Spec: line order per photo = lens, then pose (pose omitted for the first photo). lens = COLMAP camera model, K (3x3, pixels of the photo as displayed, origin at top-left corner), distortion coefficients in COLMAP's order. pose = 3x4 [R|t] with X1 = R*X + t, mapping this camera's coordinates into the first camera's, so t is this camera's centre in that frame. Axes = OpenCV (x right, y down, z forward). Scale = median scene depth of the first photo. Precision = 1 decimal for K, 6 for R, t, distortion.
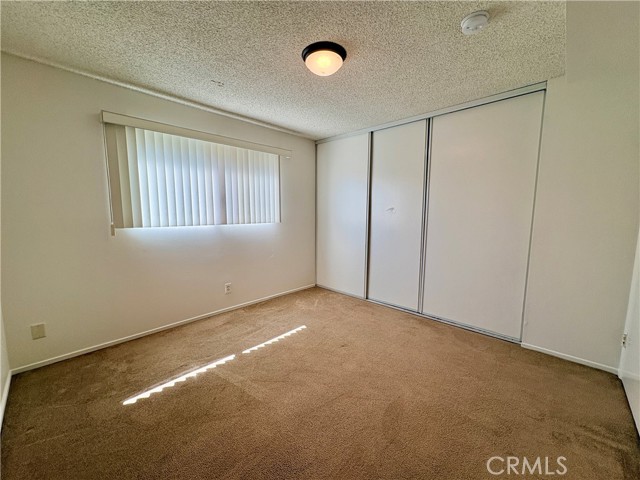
lens RADIAL K [[255.6, 0, 320.0], [0, 255.6, 240.0], [0, 0, 1]] dist [-0.000847, 0.000444]
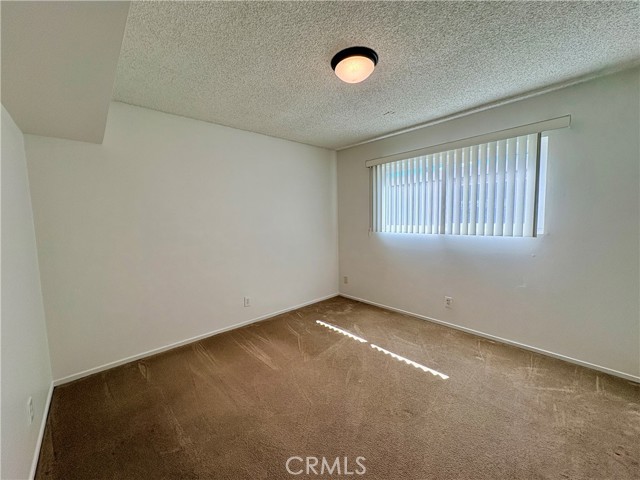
lens RADIAL K [[255.6, 0, 320.0], [0, 255.6, 240.0], [0, 0, 1]] dist [-0.000847, 0.000444]
pose [[-0.066039, 0.081082, -0.994517, 0.720325], [-0.100334, 0.991102, 0.087466, -0.088574], [0.992760, 0.105561, -0.057316, 0.696722]]
